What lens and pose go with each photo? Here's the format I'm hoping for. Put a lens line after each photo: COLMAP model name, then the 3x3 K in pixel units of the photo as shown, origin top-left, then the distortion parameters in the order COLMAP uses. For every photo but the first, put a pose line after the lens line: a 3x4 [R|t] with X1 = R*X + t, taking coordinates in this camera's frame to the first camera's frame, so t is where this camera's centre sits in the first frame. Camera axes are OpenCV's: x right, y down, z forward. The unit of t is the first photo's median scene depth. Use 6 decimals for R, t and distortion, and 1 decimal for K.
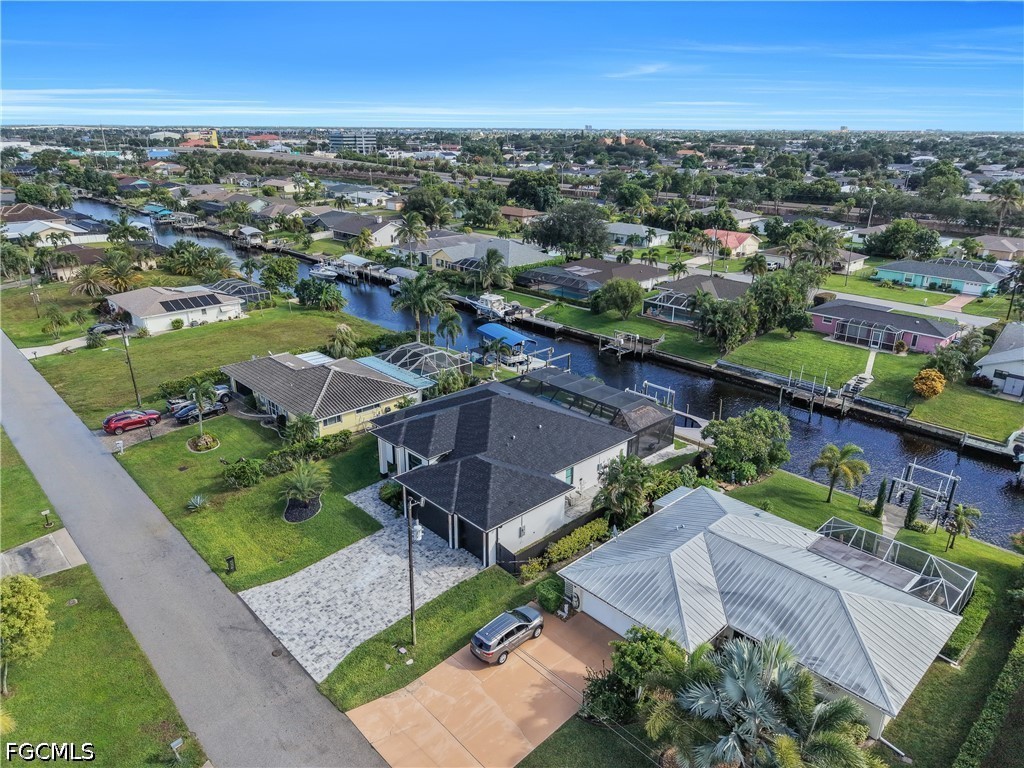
lens RADIAL K [[690.7, 0, 512.0], [0, 690.7, 384.0], [0, 0, 1]] dist [0.000712, 0.002491]
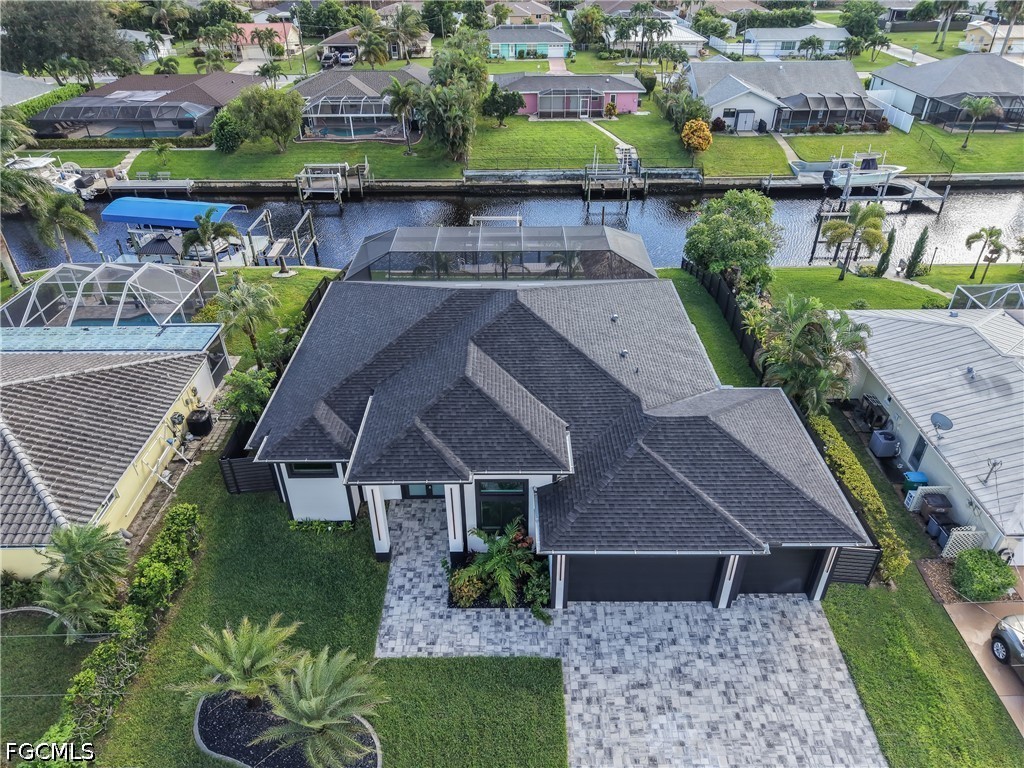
lens RADIAL K [[690.7, 0, 512.0], [0, 690.7, 384.0], [0, 0, 1]] dist [0.000712, 0.002491]
pose [[0.686746, -0.408898, 0.600984, -0.234314], [0.262130, 0.910460, 0.319922, -0.054296], [-0.677988, -0.062169, 0.732440, 0.429855]]
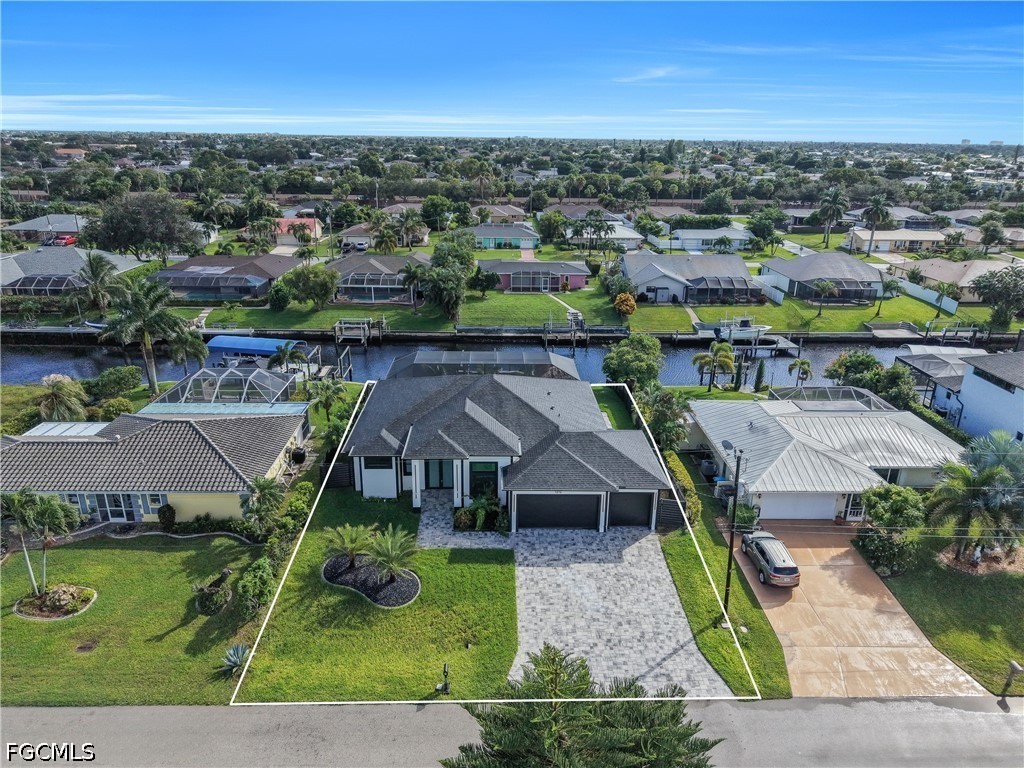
lens RADIAL K [[686.1, 0, 512.0], [0, 686.1, 384.0], [0, 0, 1]] dist [0.040862, -0.050730]
pose [[0.668054, -0.245821, 0.702336, -0.420852], [0.247895, 0.963463, 0.101422, -0.036353], [-0.701607, 0.106351, 0.704583, 0.247233]]
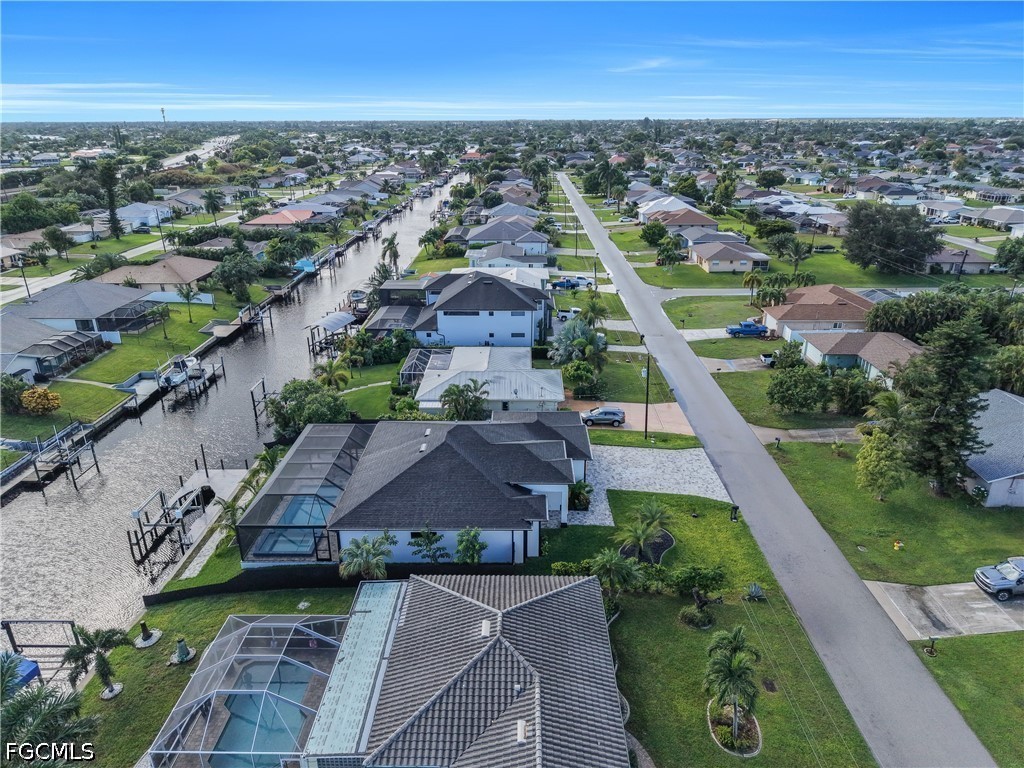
lens RADIAL K [[686.1, 0, 512.0], [0, 686.1, 384.0], [0, 0, 1]] dist [0.040862, -0.050730]
pose [[-0.715735, -0.251384, 0.651559, -0.472996], [0.242926, 0.785089, 0.569756, -0.385441], [-0.654760, 0.566075, -0.500848, 0.954342]]
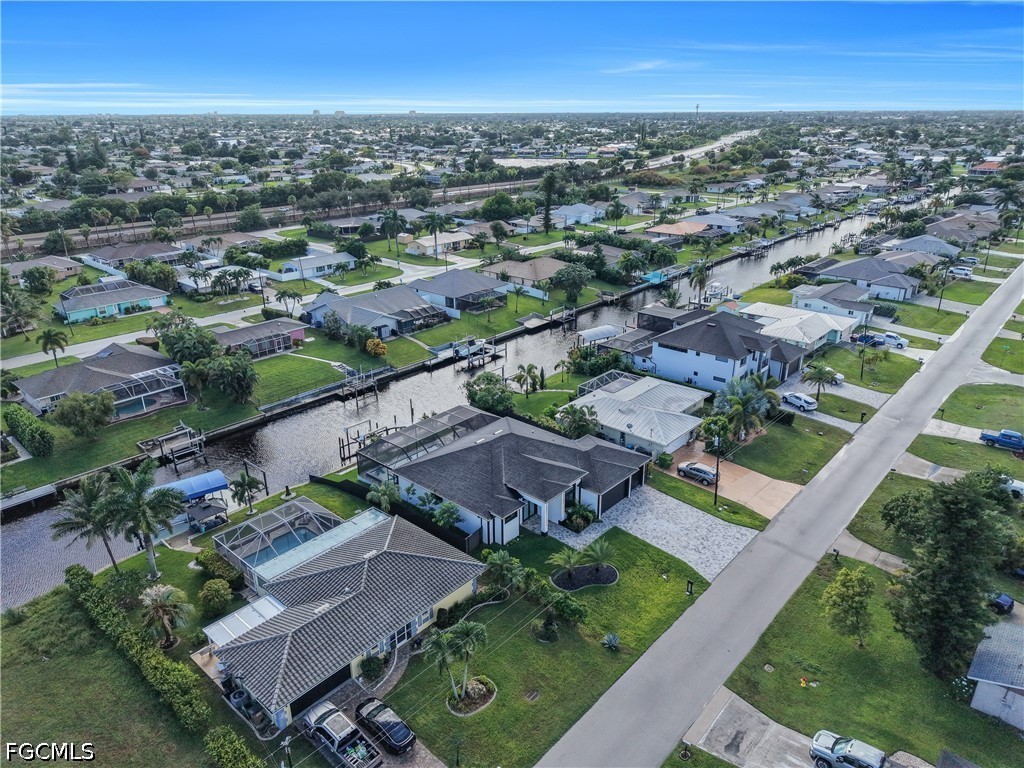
lens RADIAL K [[686.1, 0, 512.0], [0, 686.1, 384.0], [0, 0, 1]] dist [0.040862, -0.050730]
pose [[-0.087323, -0.369217, 0.925232, -0.785878], [0.349712, 0.858306, 0.375516, -0.363957], [-0.932779, 0.356356, 0.054170, 0.608446]]
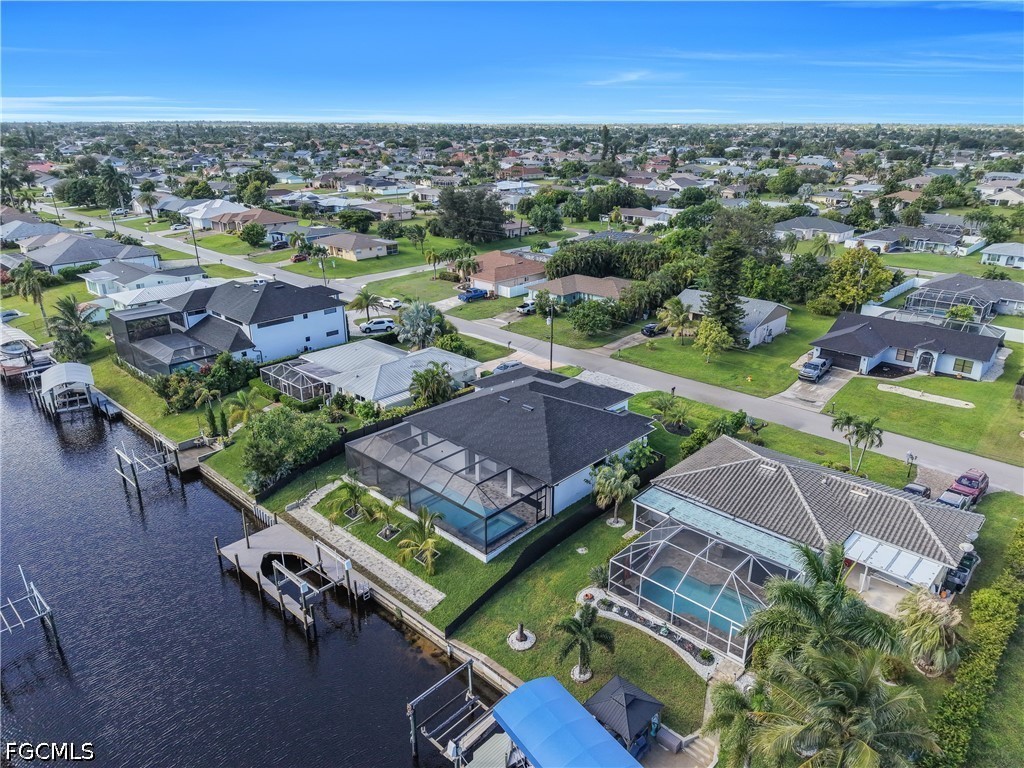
lens RADIAL K [[690.0, 0, 512.6], [0, 690.0, 370.6], [0, 0, 1]] dist [0.177927, -0.307674]
pose [[-0.997966, 0.015617, -0.061802, 0.055085], [-0.027437, 0.769879, 0.637600, -0.477416], [0.057537, 0.637999, -0.767885, 1.248626]]
